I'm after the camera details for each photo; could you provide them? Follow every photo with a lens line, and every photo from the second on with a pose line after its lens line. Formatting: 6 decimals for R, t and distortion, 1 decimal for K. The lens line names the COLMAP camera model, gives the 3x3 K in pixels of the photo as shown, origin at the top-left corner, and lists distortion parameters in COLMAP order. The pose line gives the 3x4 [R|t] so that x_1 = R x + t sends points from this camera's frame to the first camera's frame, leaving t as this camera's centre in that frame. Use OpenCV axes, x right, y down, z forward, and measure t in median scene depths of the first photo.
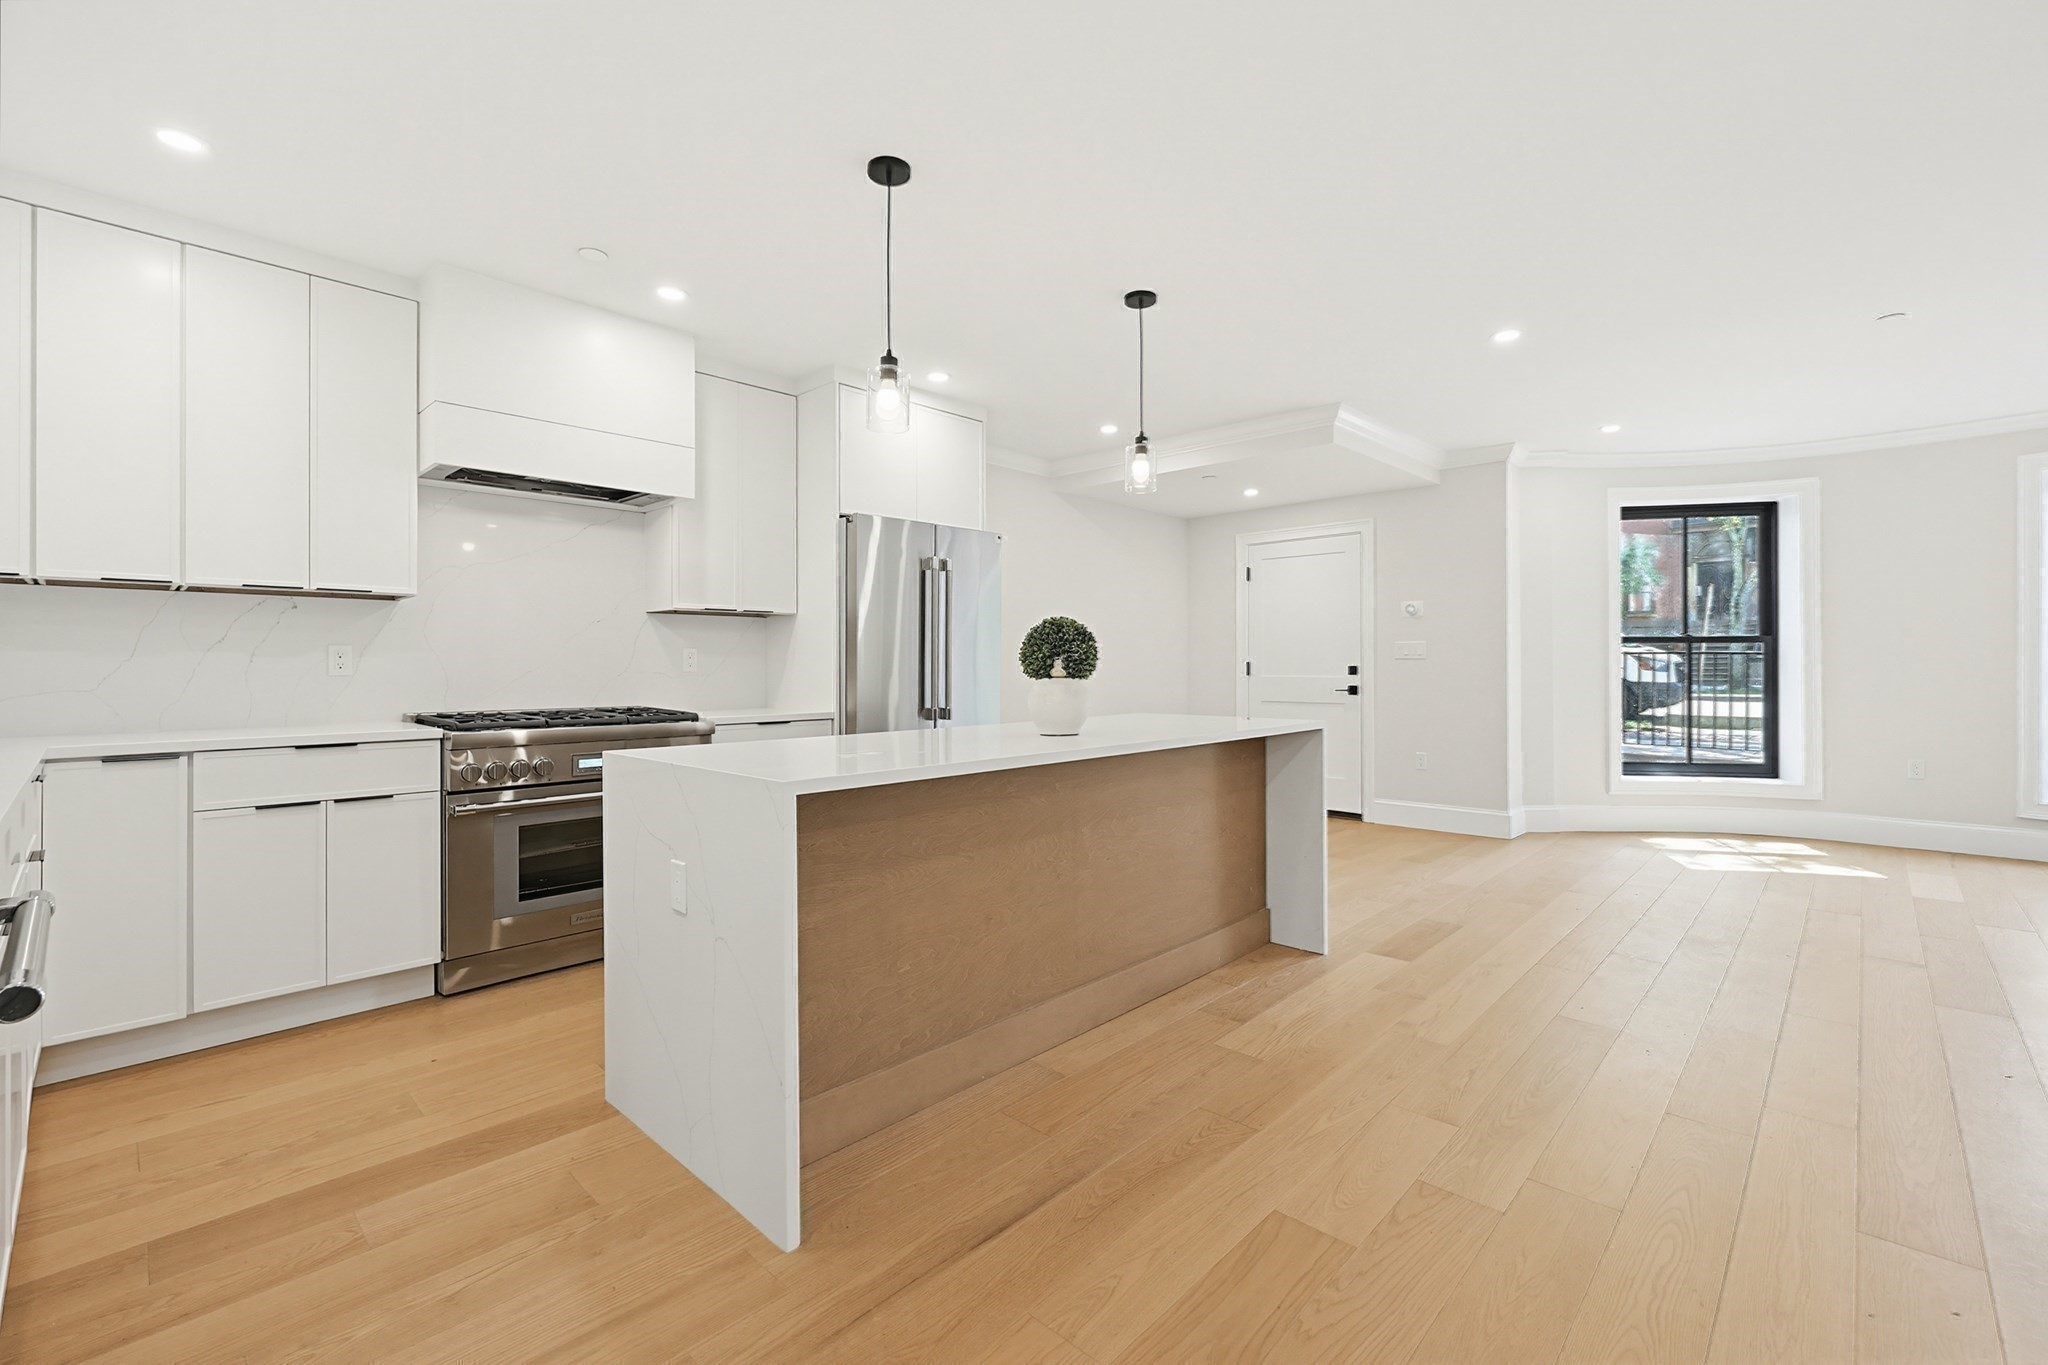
lens RADIAL K [[880.5, 0, 1057.6], [0, 880.5, 664.6], [0, 0, 1]] dist [-0.002653, -0.001123]
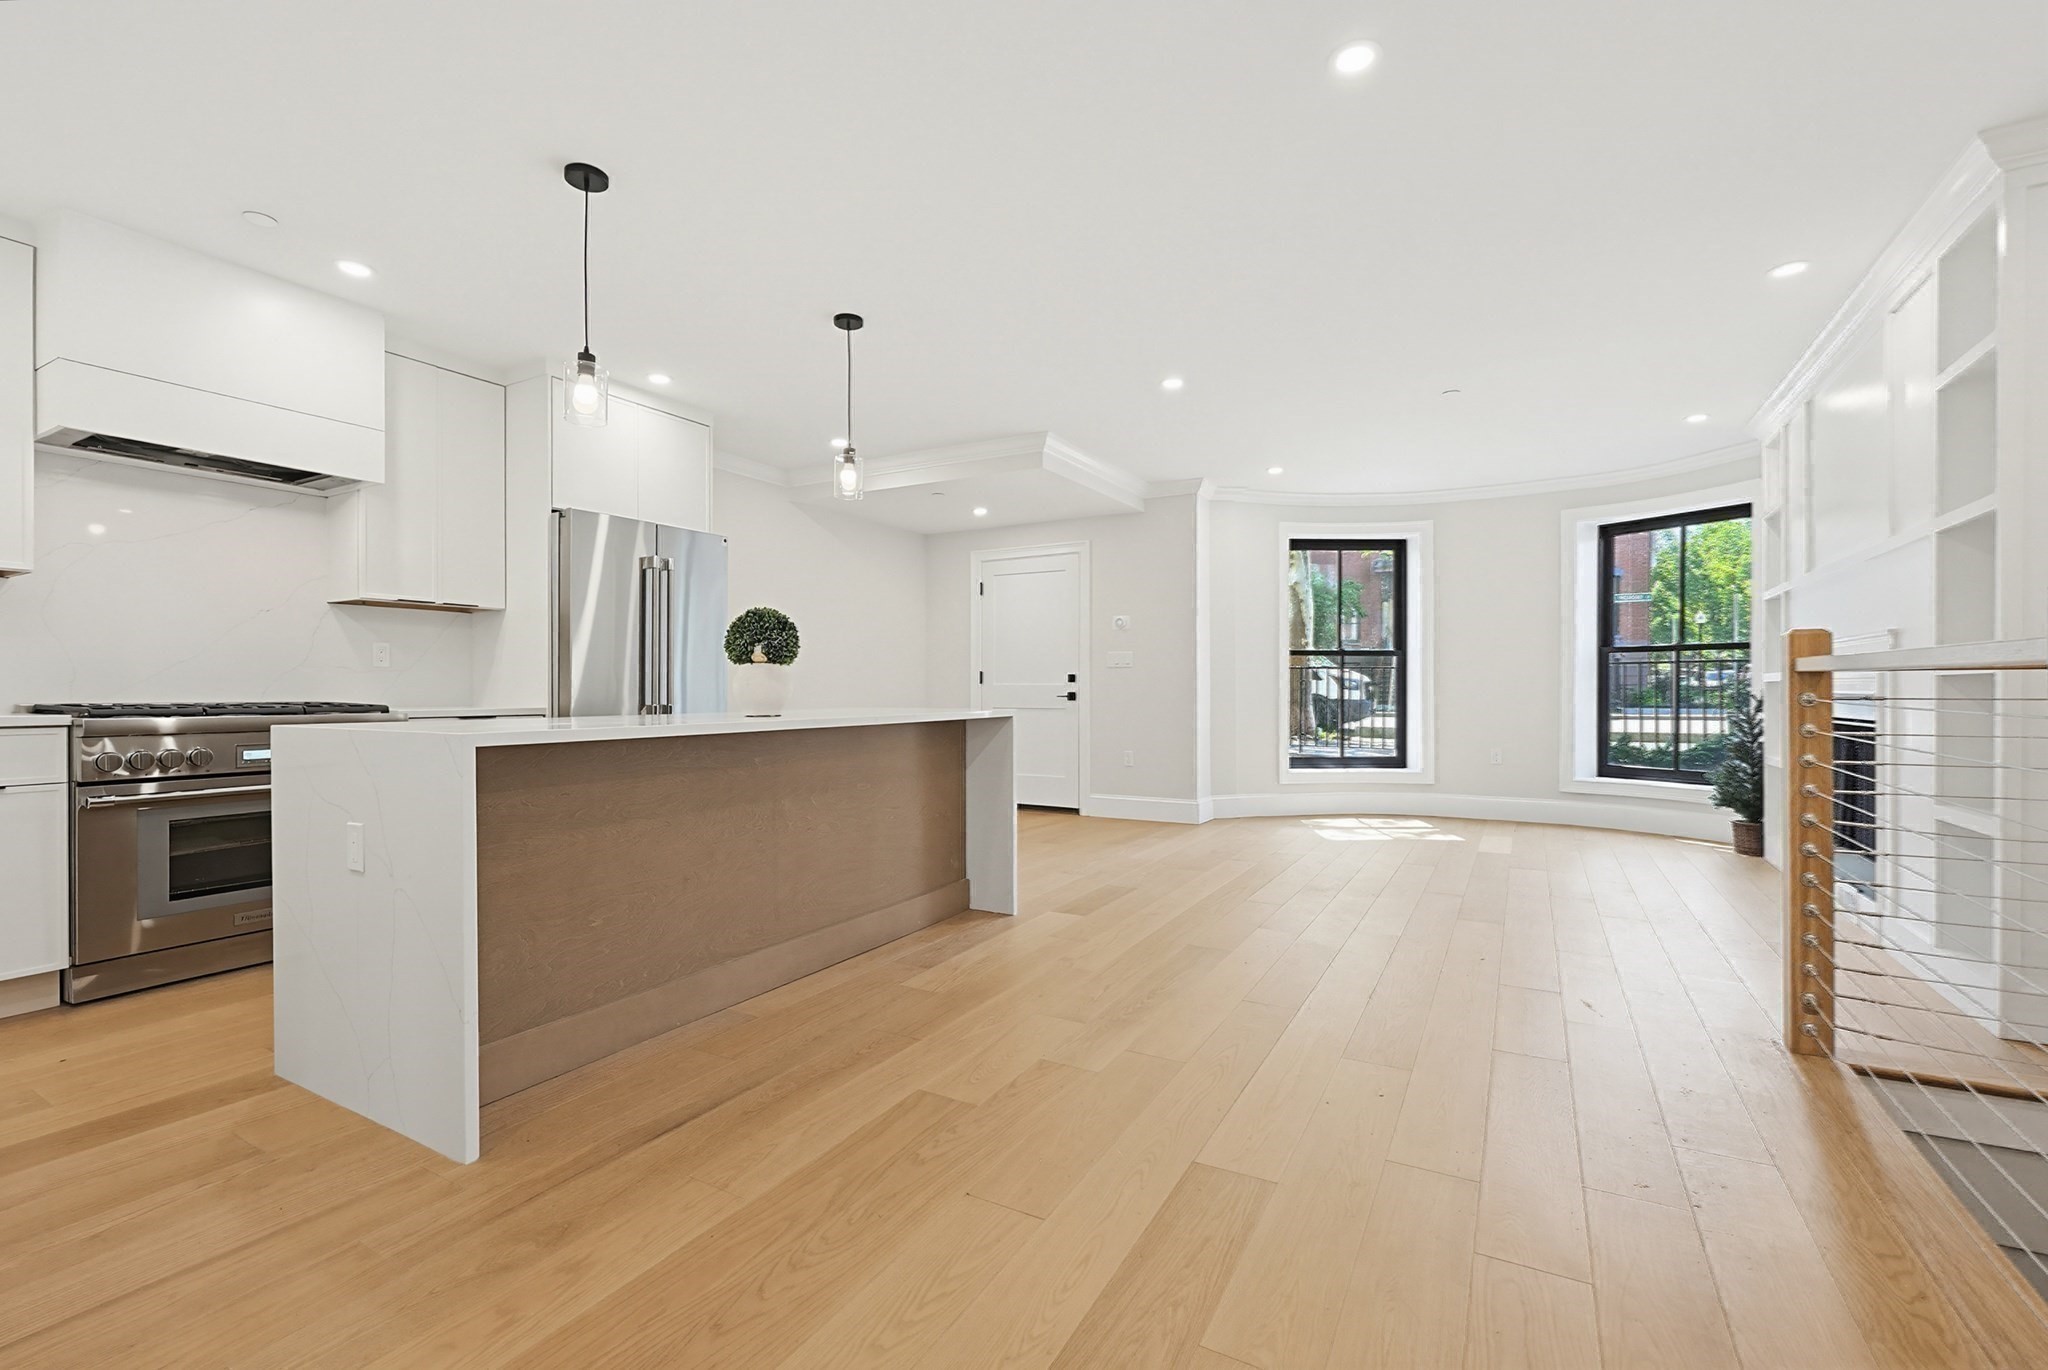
lens RADIAL K [[880.5, 0, 1029.4], [0, 880.5, 692.2], [0, 0, 1]] dist [-0.002653, -0.001123]
pose [[0.973690, 0.002616, 0.227863, 0.055265], [-0.003675, 0.999984, 0.004223, 0.032548], [-0.227848, -0.004949, 0.973684, -0.096865]]
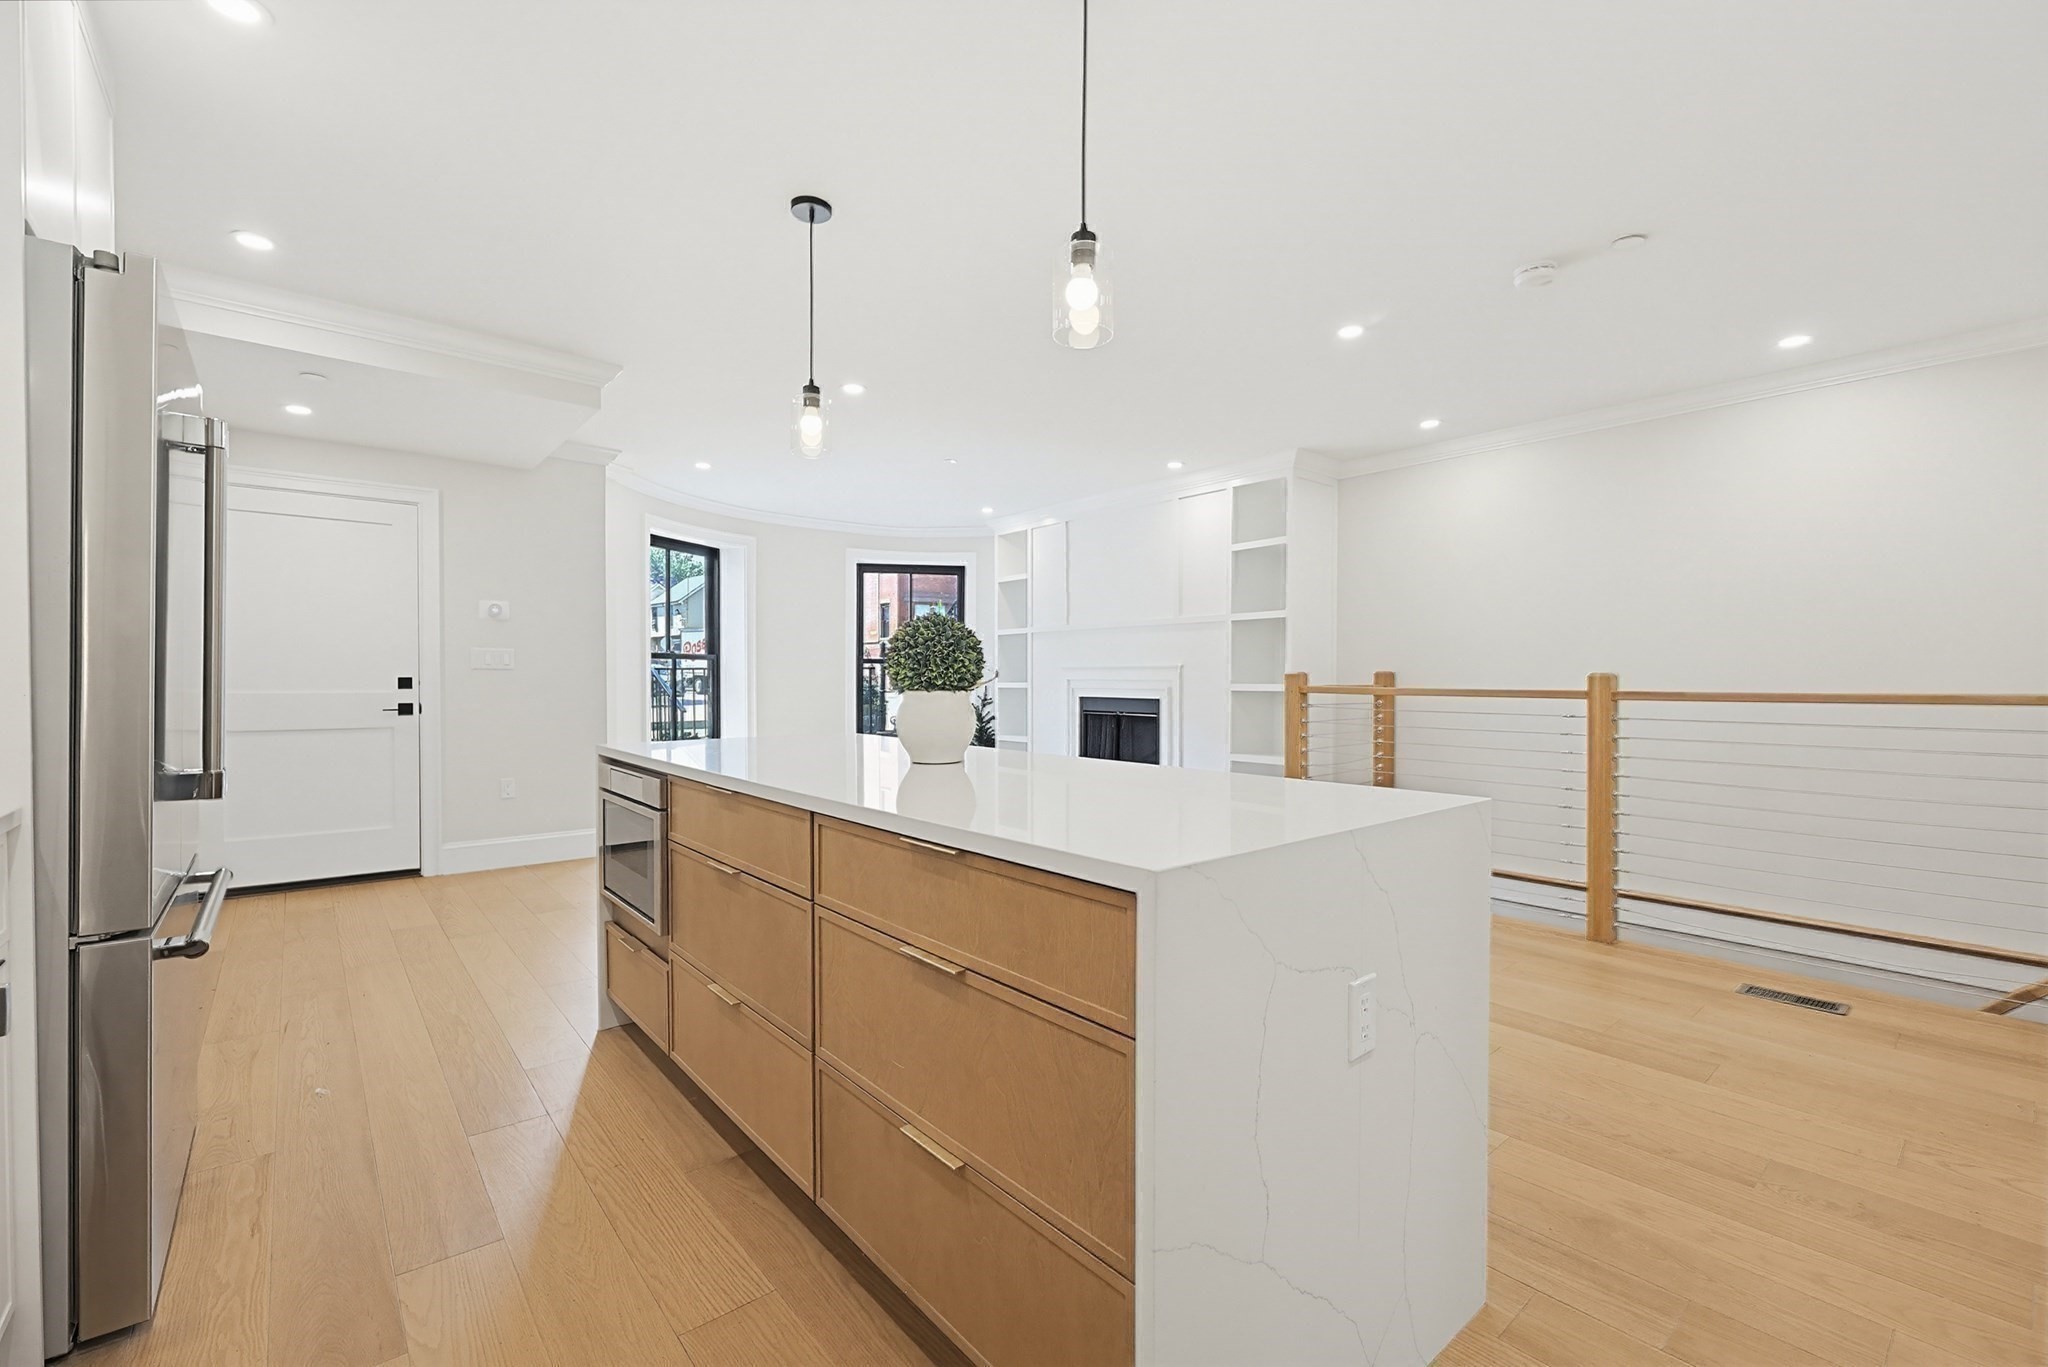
lens RADIAL K [[880.5, 0, 1018.3], [0, 880.5, 687.9], [0, 0, 1]] dist [-0.002653, -0.001123]
pose [[0.117719, -0.006517, 0.993026, -0.586744], [-0.003508, 0.999969, 0.006978, 0.006083], [-0.993041, -0.004305, 0.117693, 0.634855]]
